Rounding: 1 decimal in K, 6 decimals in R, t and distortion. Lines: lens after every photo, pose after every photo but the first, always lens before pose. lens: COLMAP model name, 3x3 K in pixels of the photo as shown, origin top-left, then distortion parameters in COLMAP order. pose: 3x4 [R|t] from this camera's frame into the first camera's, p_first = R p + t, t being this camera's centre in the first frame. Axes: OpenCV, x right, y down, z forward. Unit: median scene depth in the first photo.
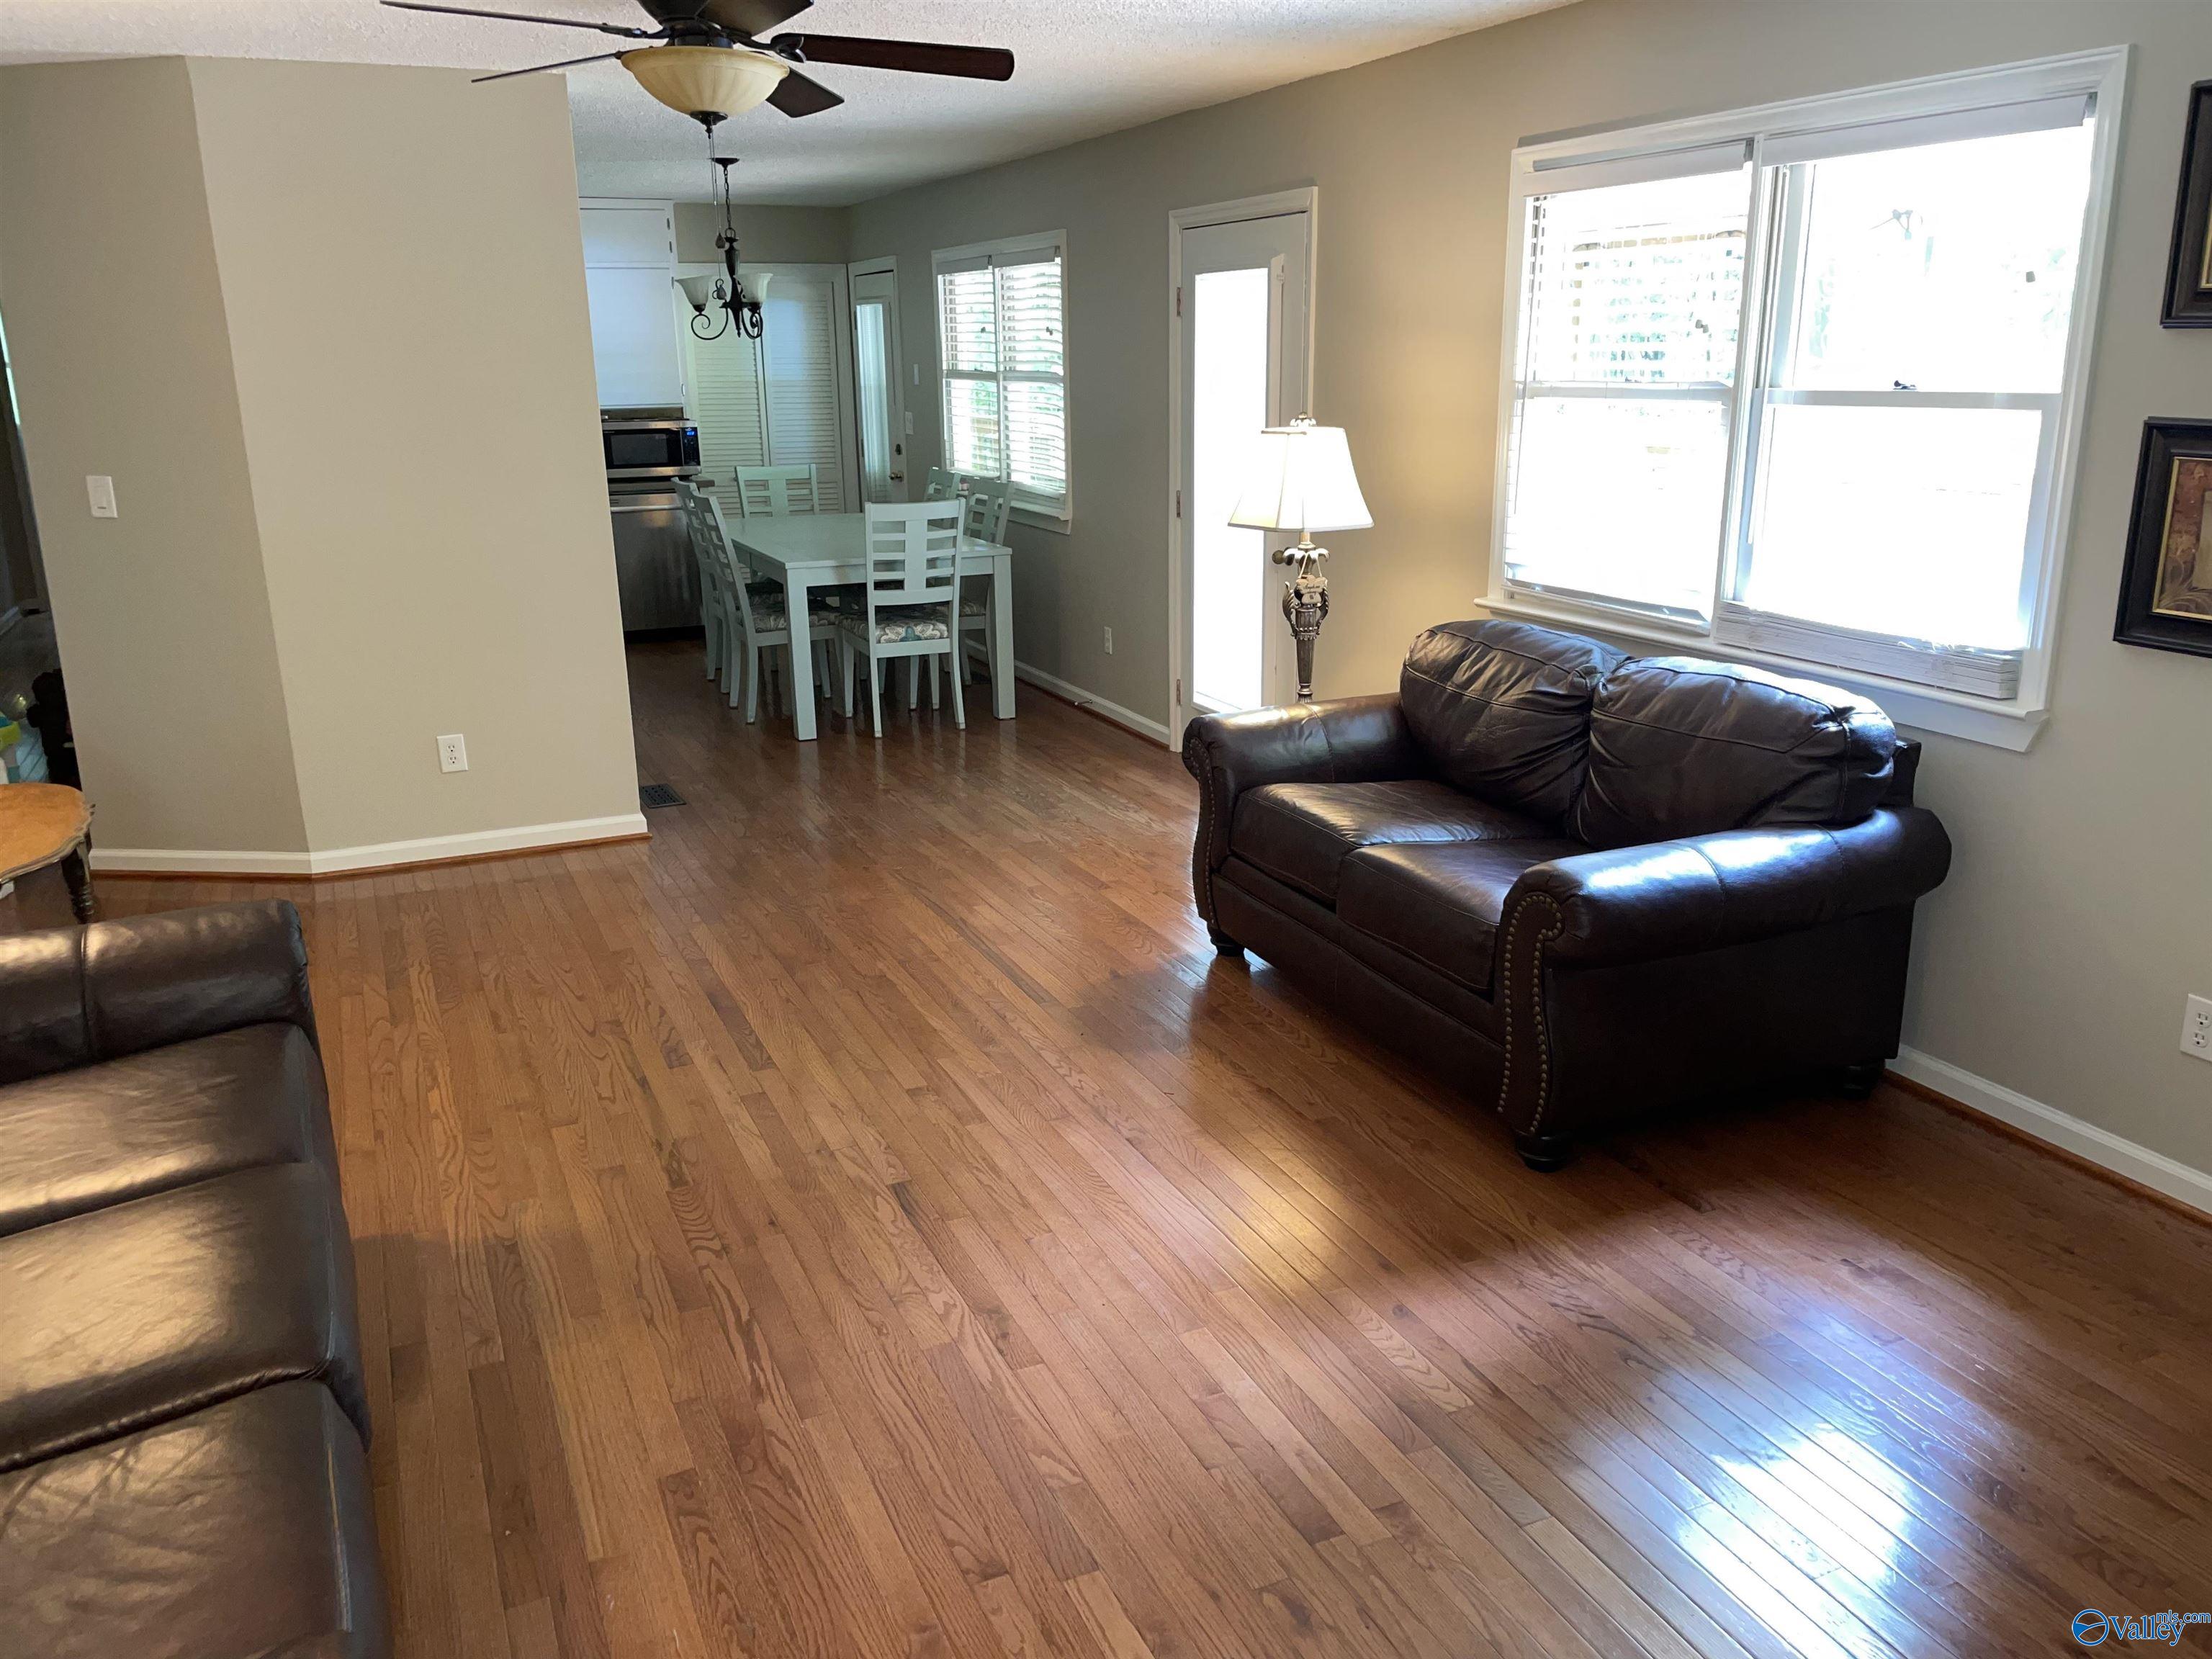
lens RADIAL K [[1688.9, 0, 1113.0], [0, 1688.9, 830.5], [0, 0, 1]] dist [0.079809, -0.091160]
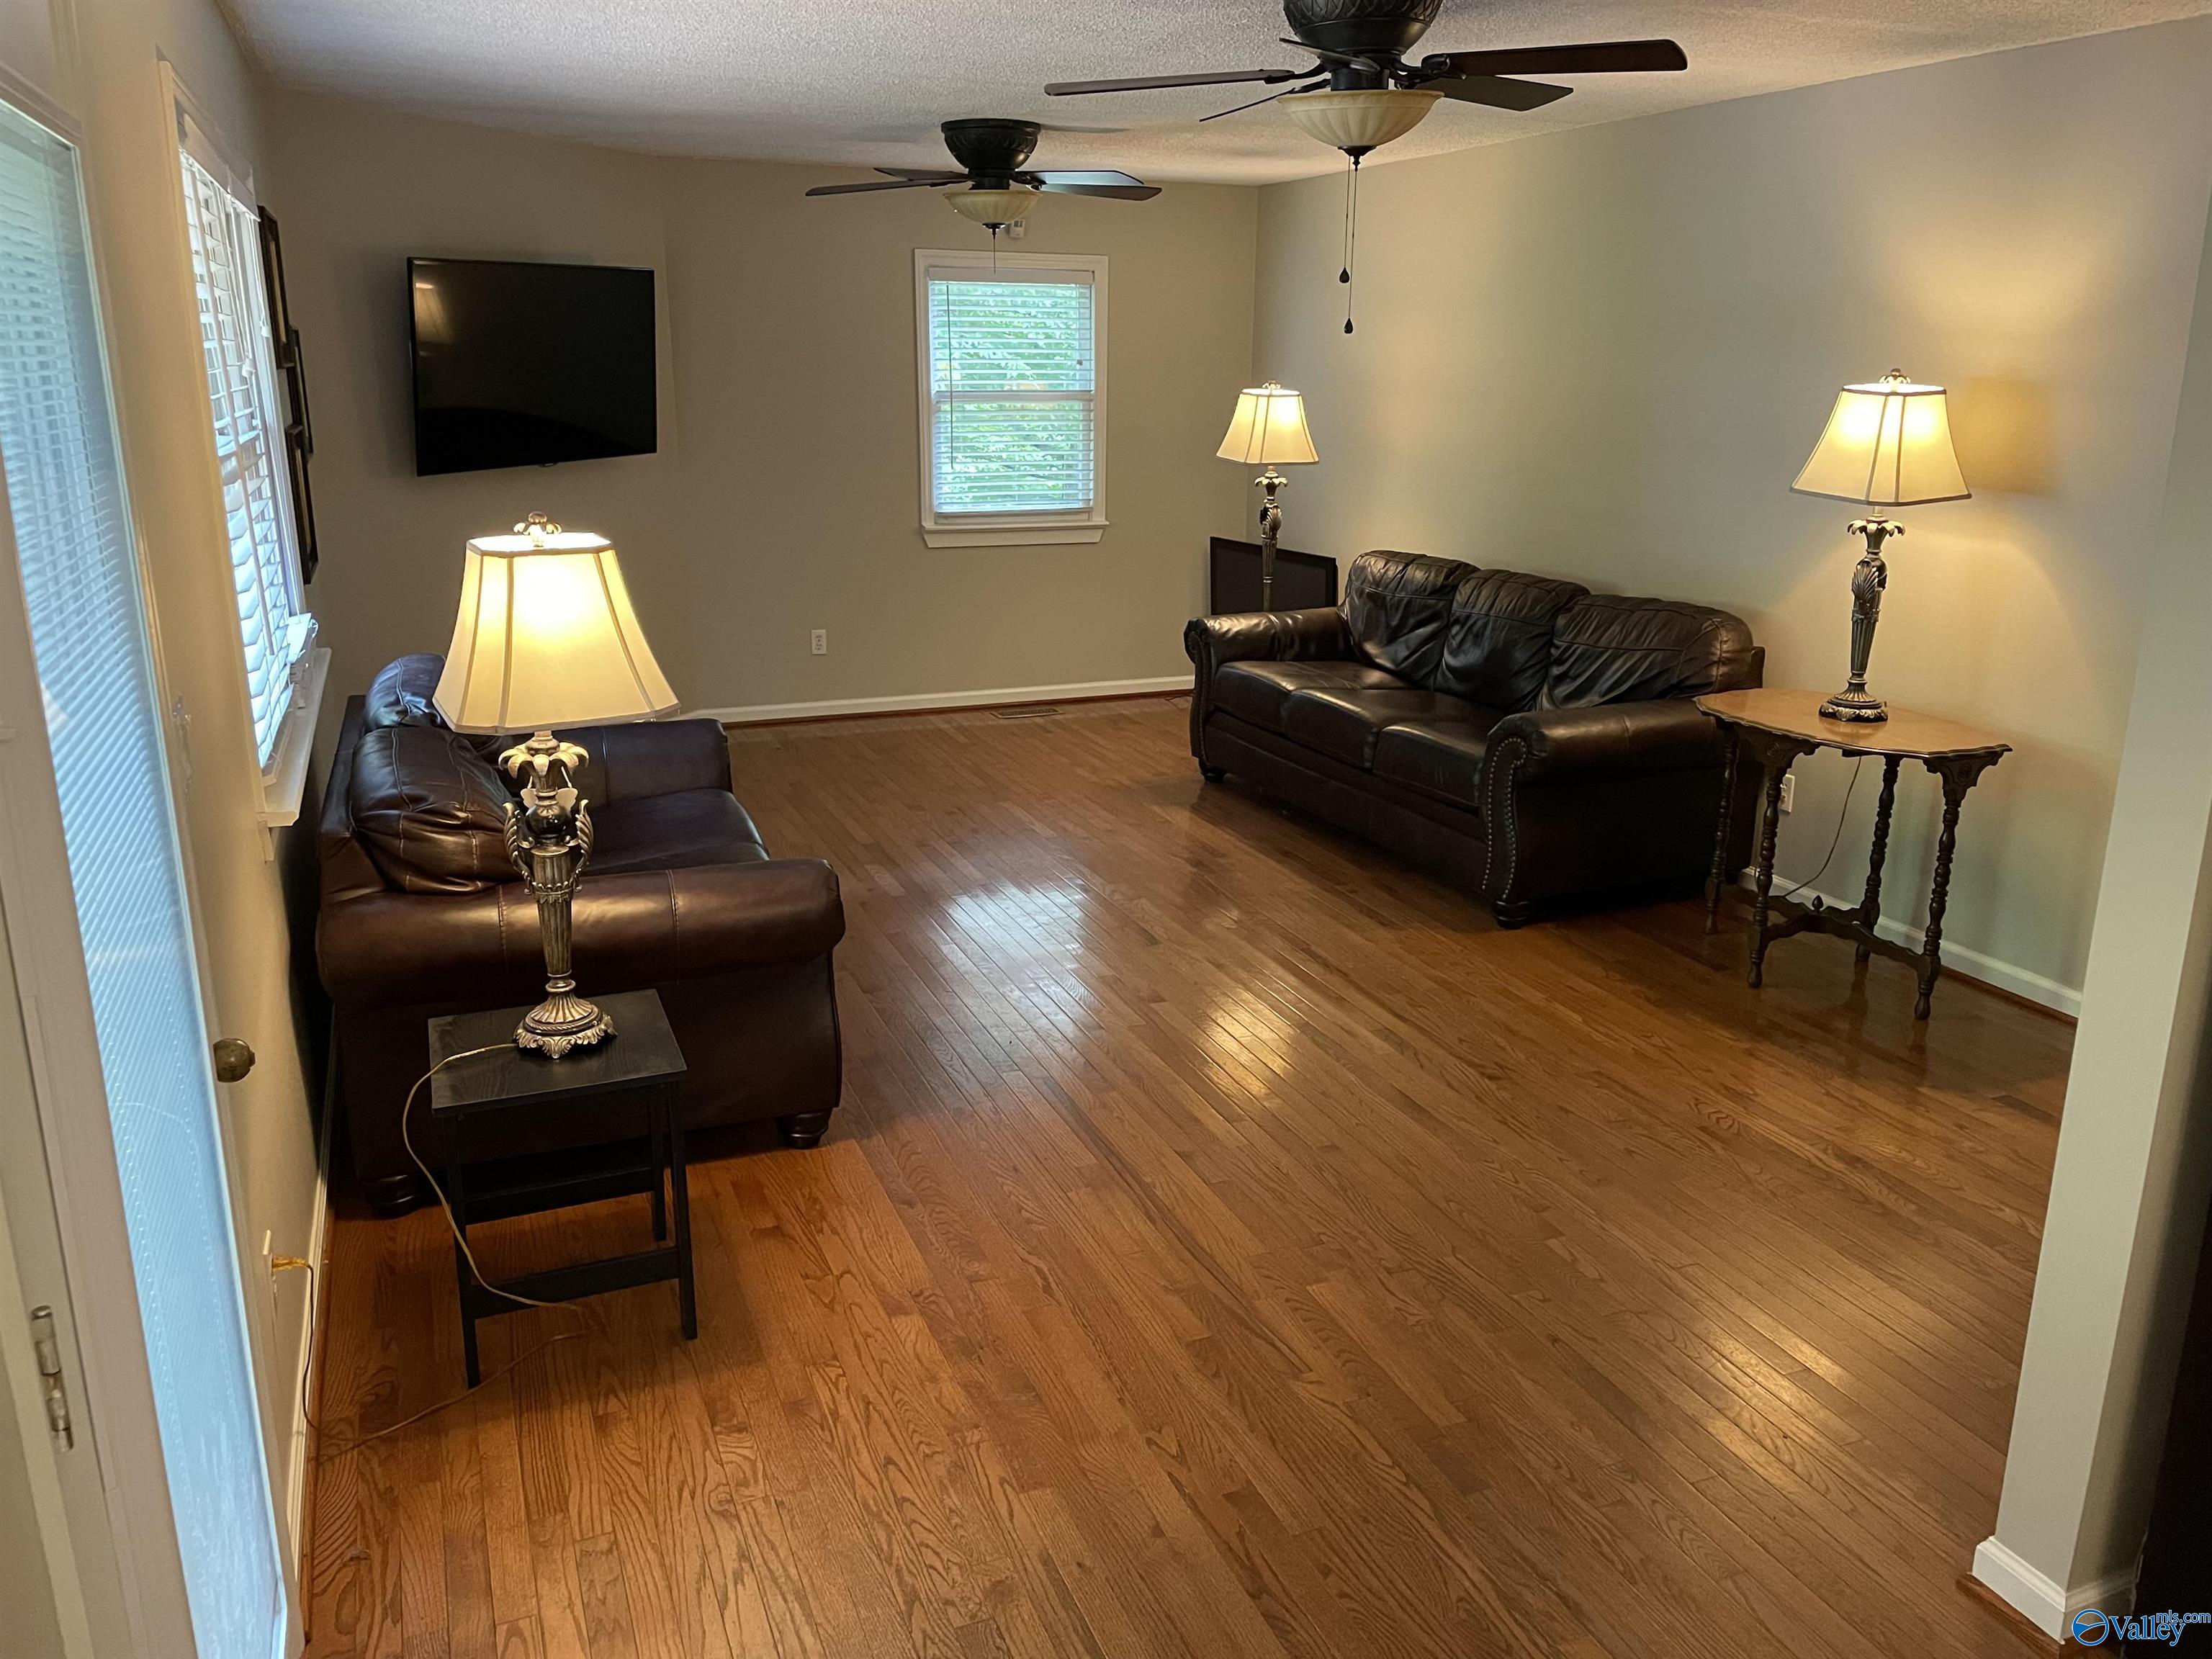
lens RADIAL K [[1688.9, 0, 1116.6], [0, 1688.9, 814.3], [0, 0, 1]] dist [0.079809, -0.091160]
pose [[-0.999322, 0.001863, 0.036761, -0.109920], [0.020522, 0.857285, 0.514432, -0.481656], [-0.030556, 0.514838, -0.856743, 1.646804]]
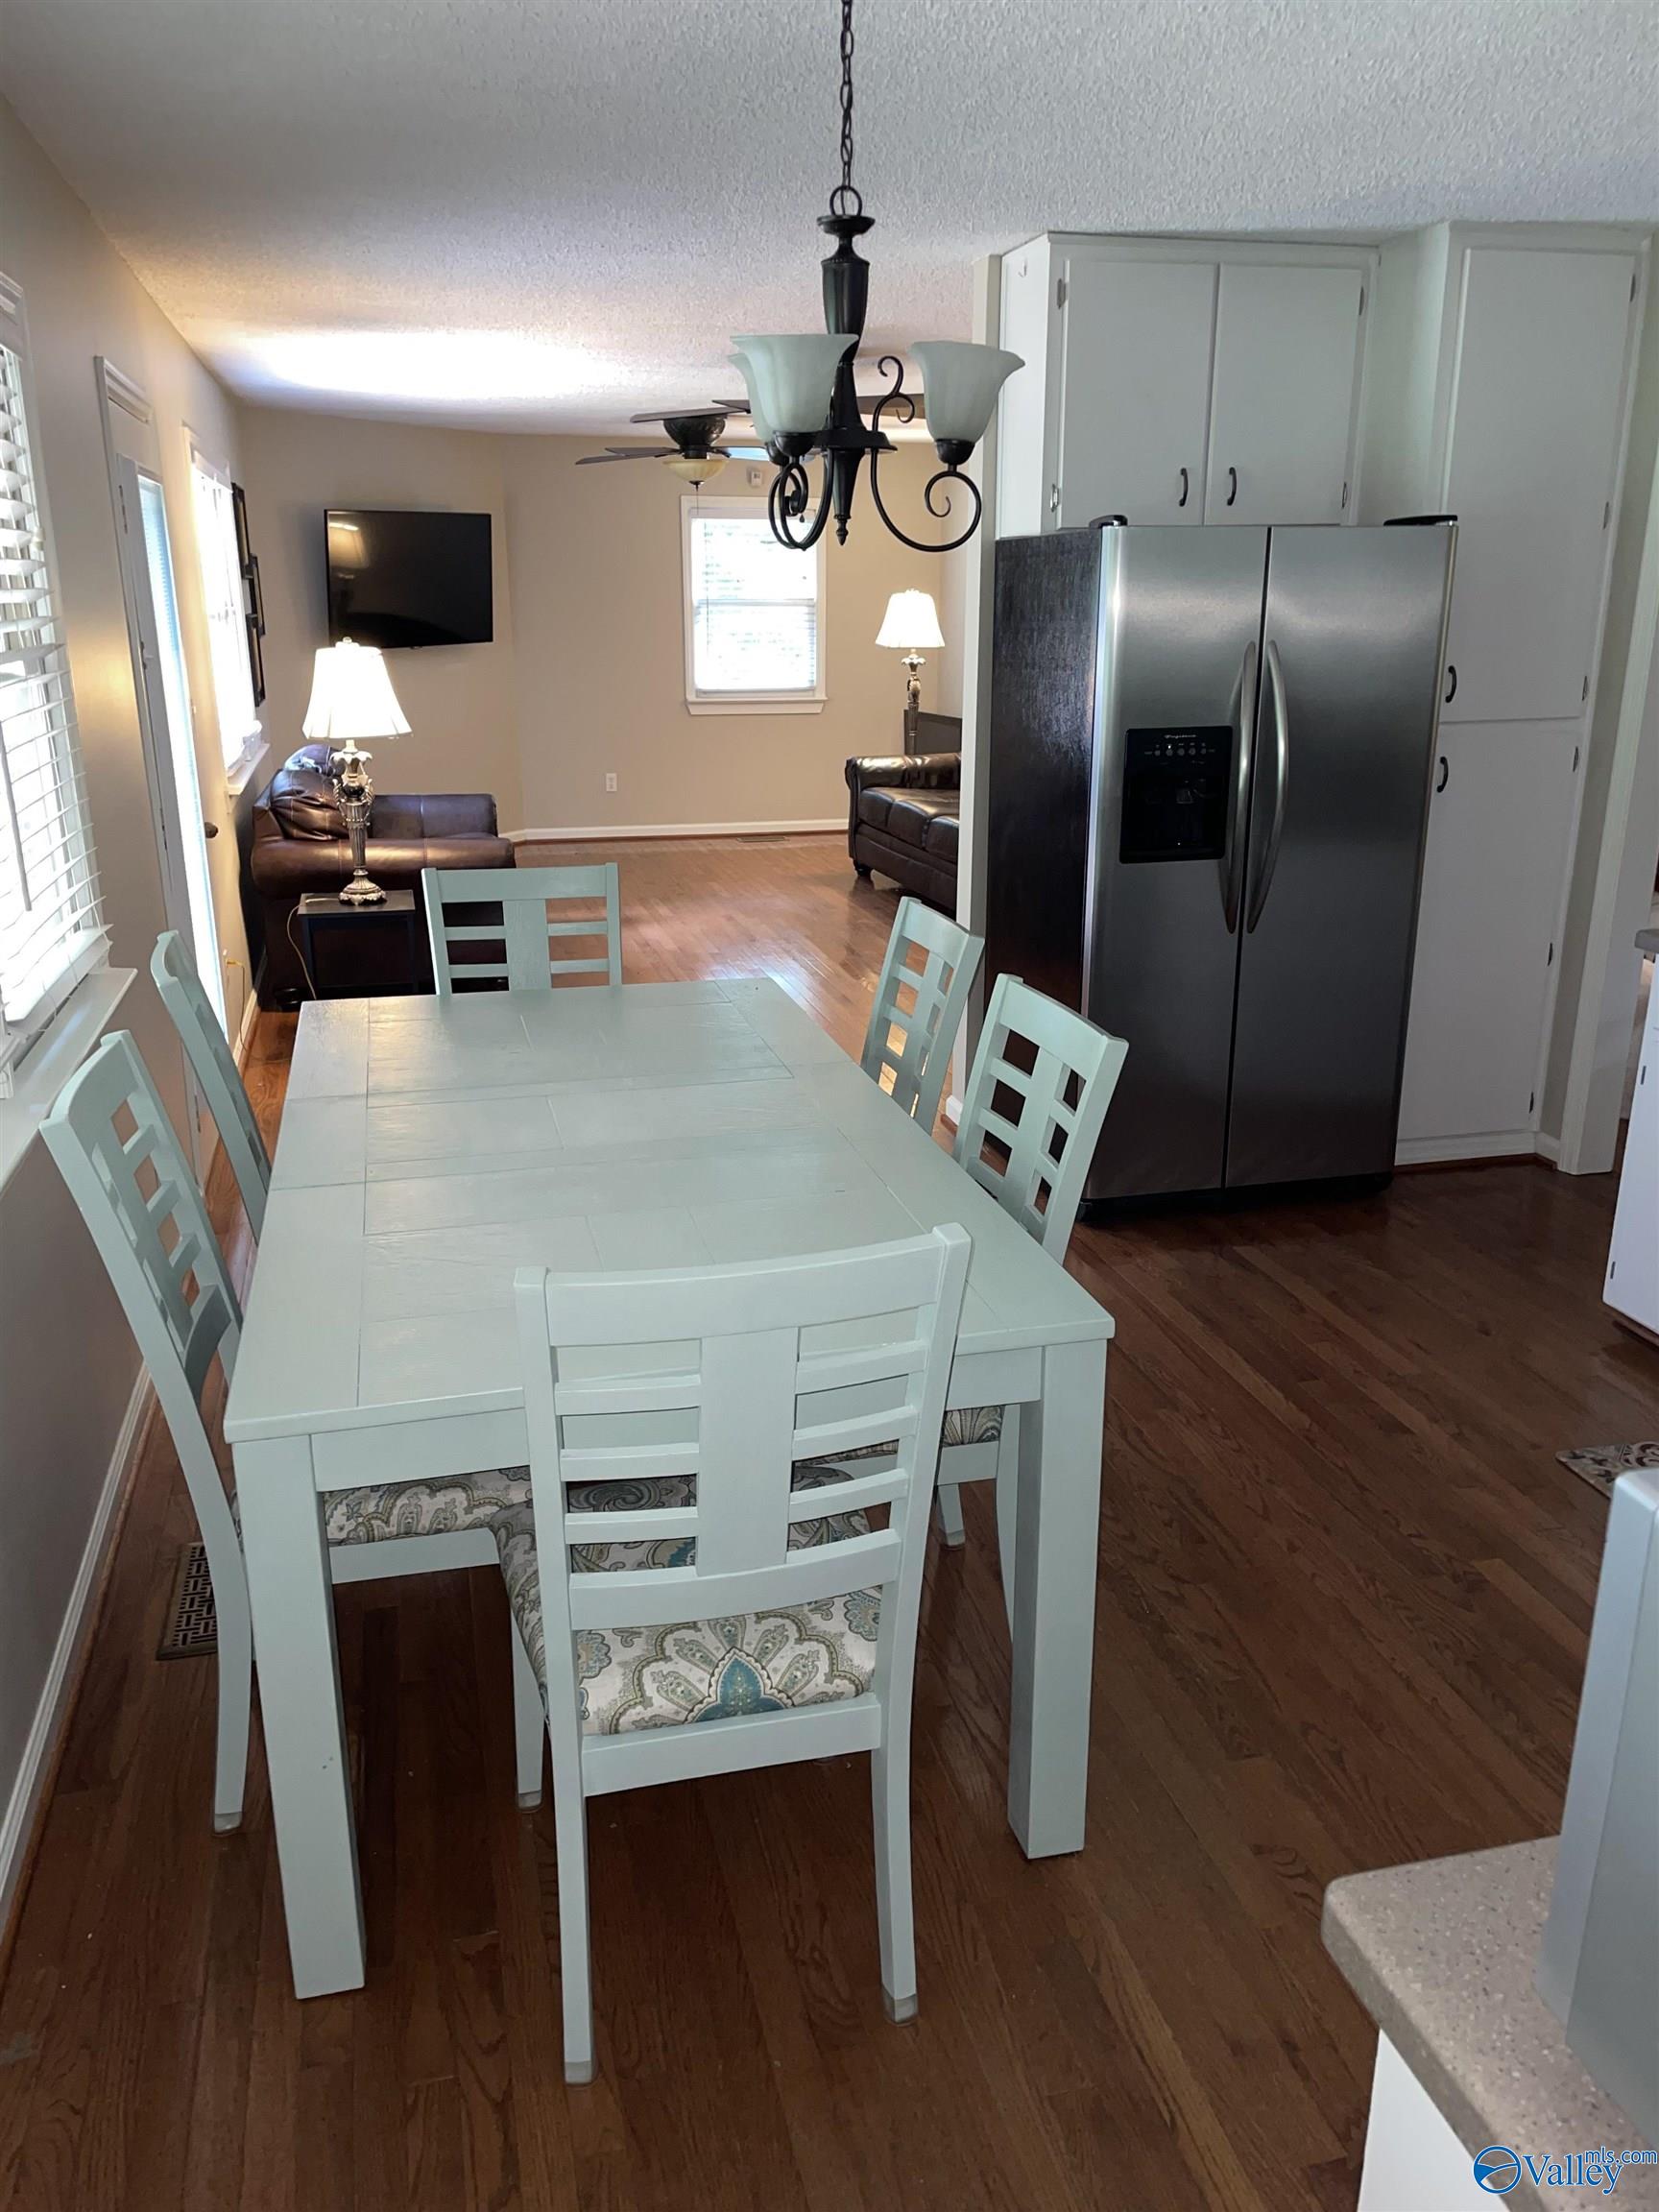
lens RADIAL K [[1688.9, 0, 827.9], [0, 1688.9, 1125.4], [0, 0, 1]] dist [0.079809, -0.091160]
pose [[-0.984740, -0.036302, 0.170204, -0.481608], [0.063570, 0.835392, 0.545966, -0.644364], [-0.162007, 0.548455, -0.820336, 2.296722]]
